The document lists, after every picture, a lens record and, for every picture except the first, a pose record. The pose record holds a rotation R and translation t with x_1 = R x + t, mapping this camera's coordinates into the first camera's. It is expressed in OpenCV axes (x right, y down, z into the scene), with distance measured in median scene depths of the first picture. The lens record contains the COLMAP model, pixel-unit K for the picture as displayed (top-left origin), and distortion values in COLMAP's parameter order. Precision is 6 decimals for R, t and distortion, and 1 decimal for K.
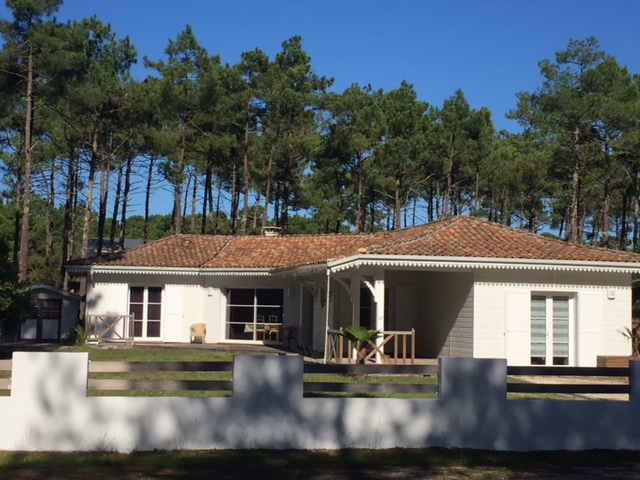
lens RADIAL K [[1096.9, 0, 320.0], [0, 1096.9, 240.0], [0, 0, 1]] dist [-0.007513, -0.003226]
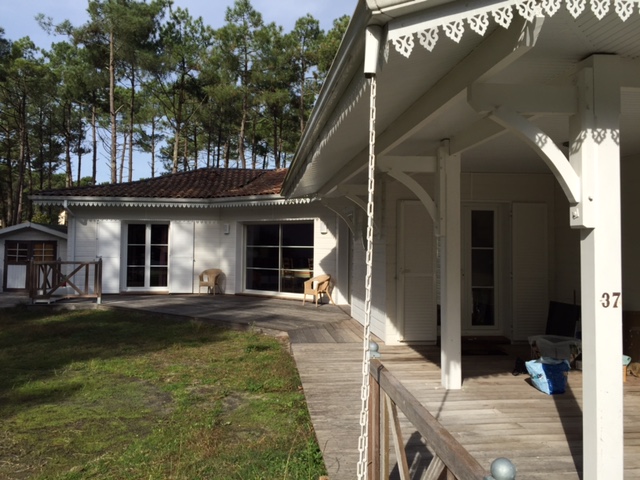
lens RADIAL K [[548.5, 0, 321.3], [0, 548.5, 229.4], [0, 0, 1]] dist [0.094182, -0.128586]
pose [[0.995865, -0.012355, -0.090002, 0.004779], [0.014917, 0.999501, 0.027845, 0.036949], [0.089614, -0.029072, 0.995552, 0.609480]]
